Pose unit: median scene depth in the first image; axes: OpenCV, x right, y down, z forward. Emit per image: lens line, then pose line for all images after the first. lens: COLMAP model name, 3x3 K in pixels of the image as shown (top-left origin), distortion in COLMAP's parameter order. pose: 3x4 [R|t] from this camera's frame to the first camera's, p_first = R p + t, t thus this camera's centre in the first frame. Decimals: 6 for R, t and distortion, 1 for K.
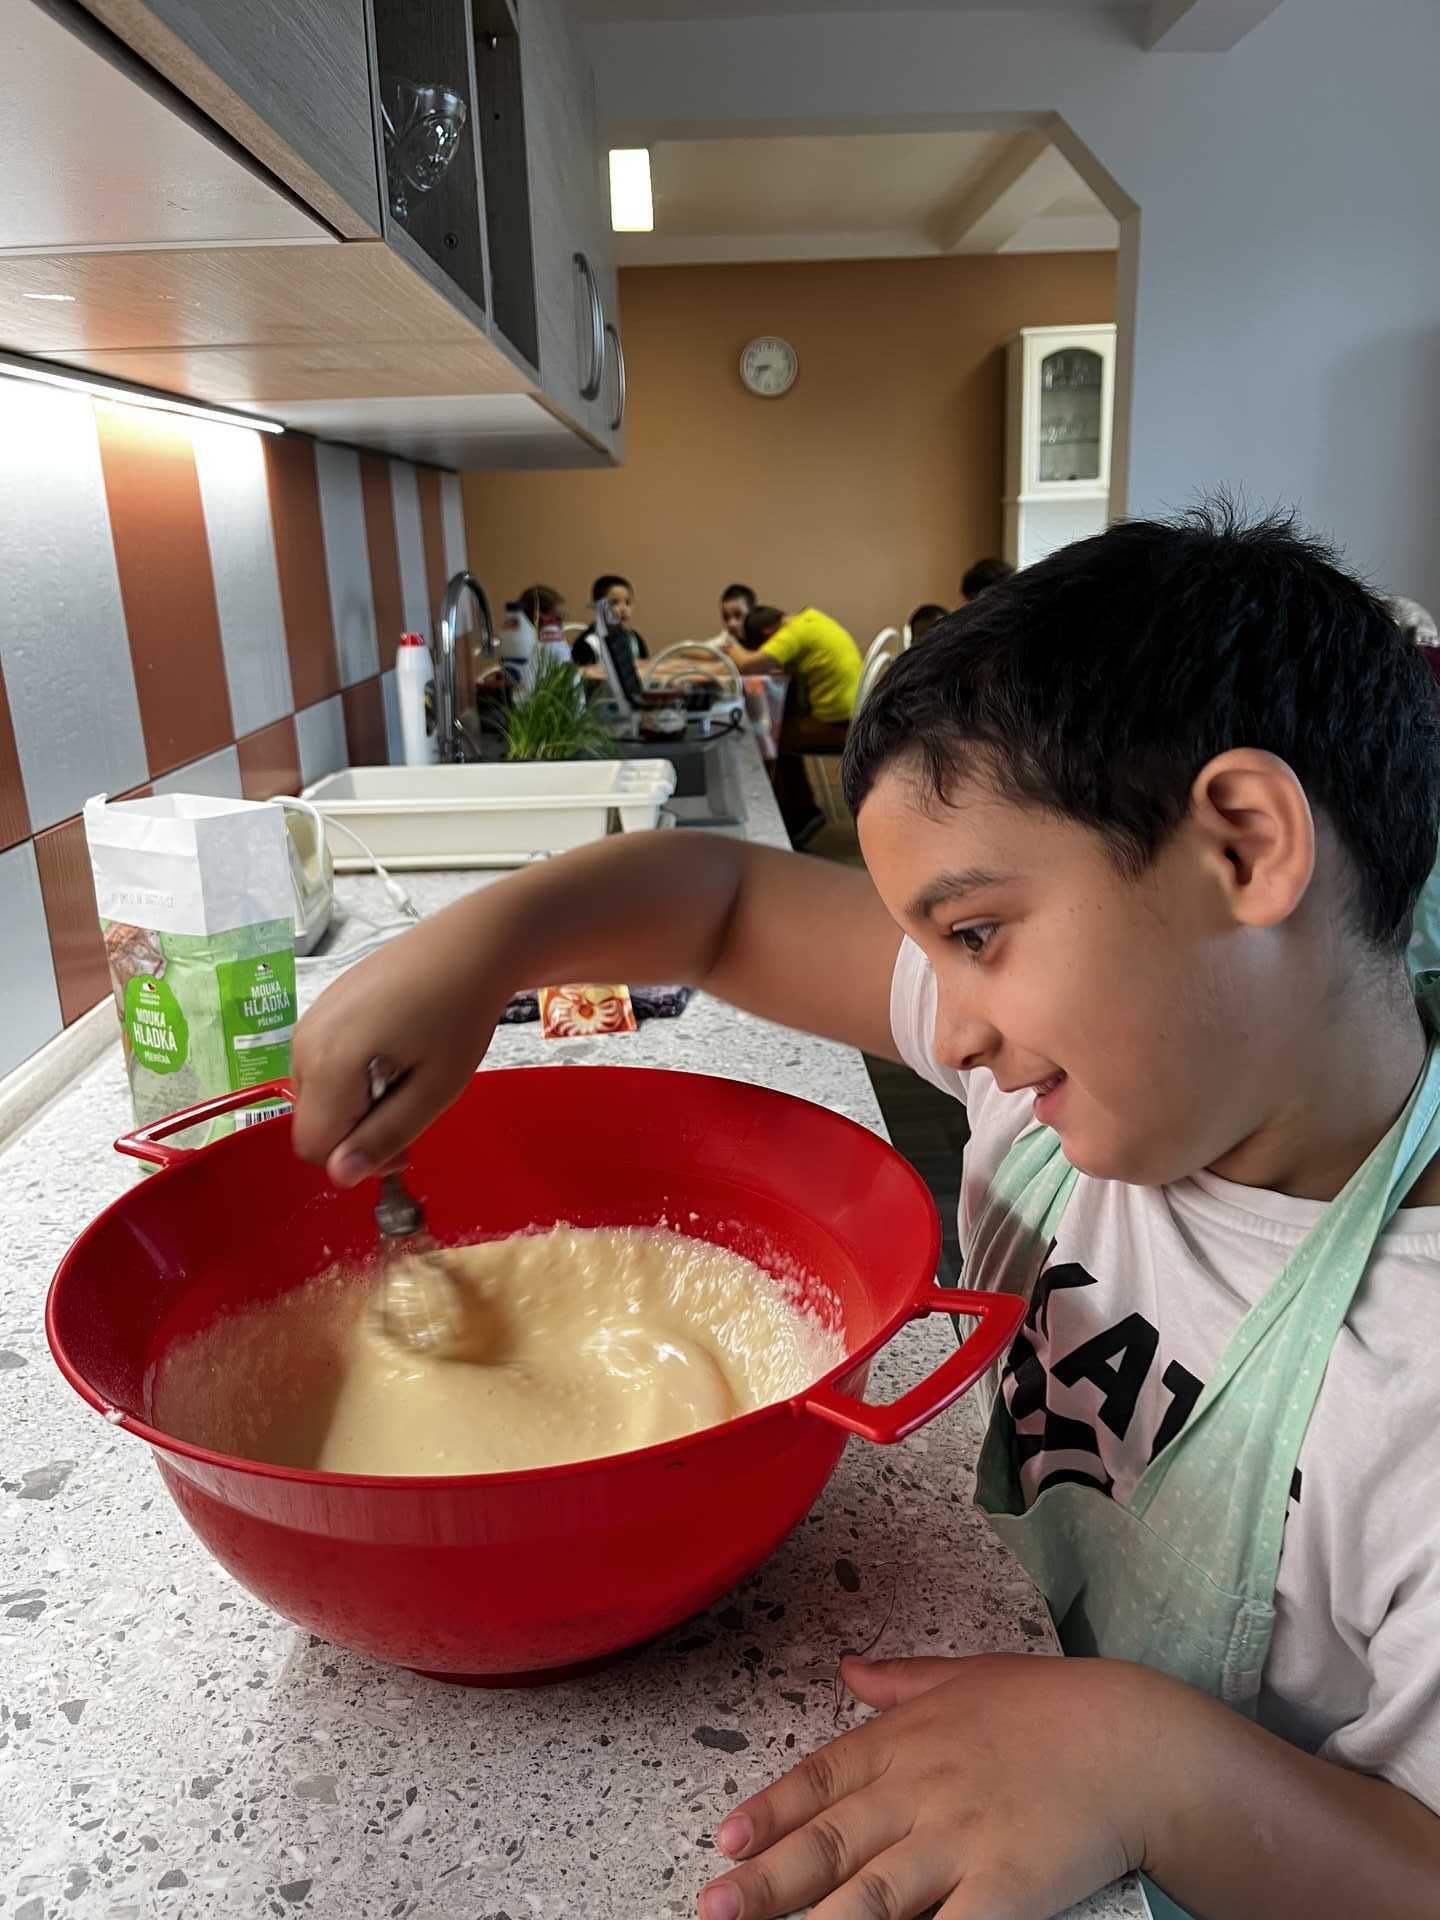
lens RADIAL K [[1476.7, 0, 707.9], [0, 1476.7, 951.5], [0, 0, 1]] dist [0.042604, -0.046329]
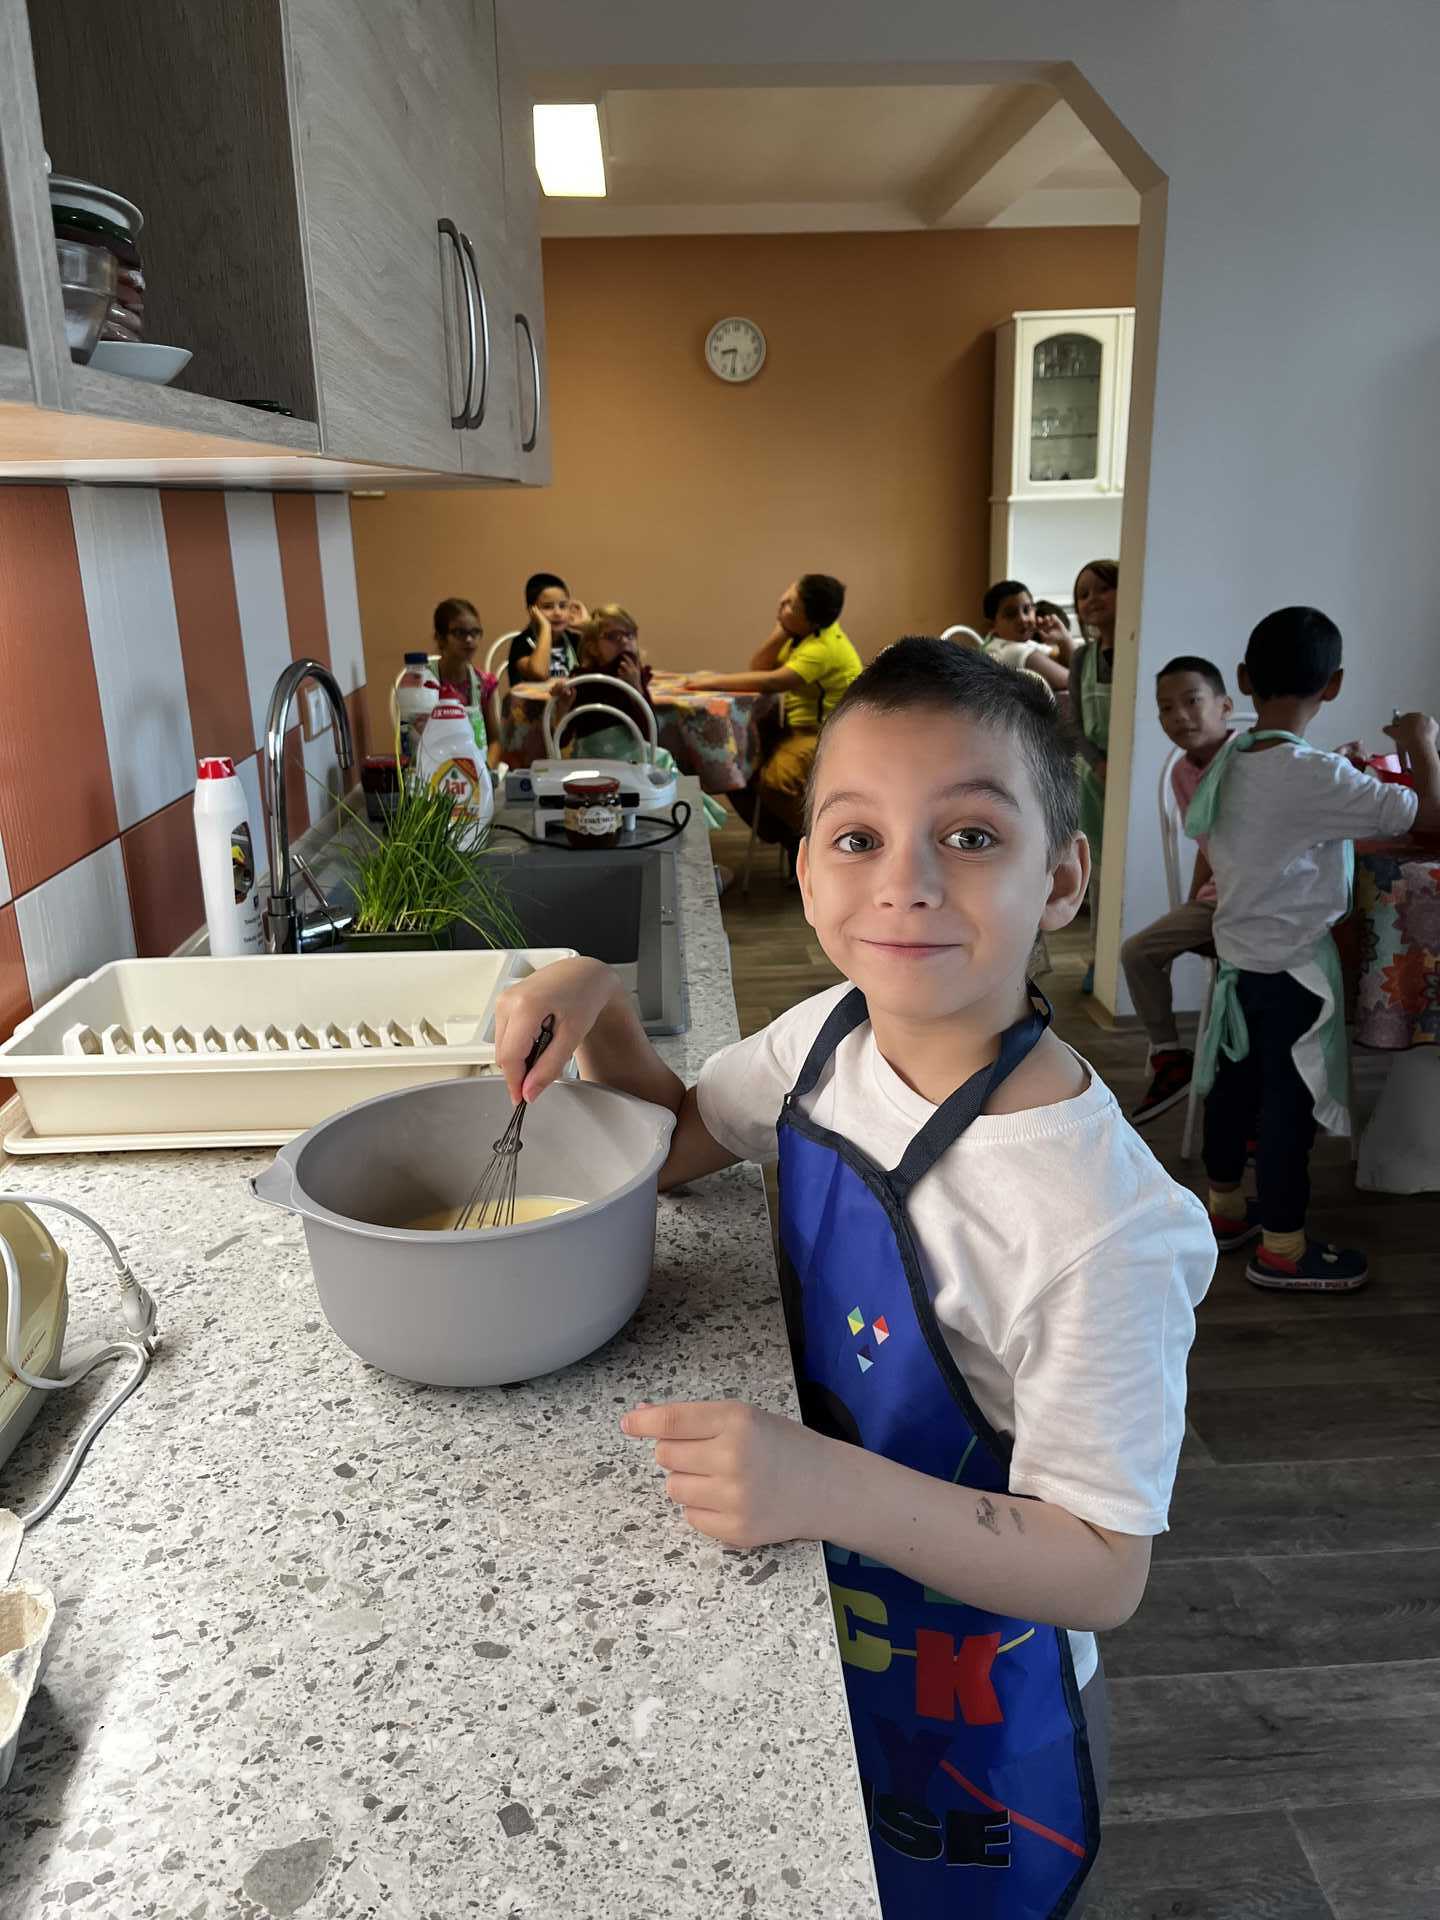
lens RADIAL K [[1476.7, 0, 706.5], [0, 1476.7, 947.9], [0, 0, 1]] dist [0.042604, -0.046329]
pose [[0.999780, 0.003935, 0.020596, 0.010508], [-0.004223, 0.999893, 0.013972, -0.071320], [-0.020538, -0.014055, 0.999690, 0.151720]]
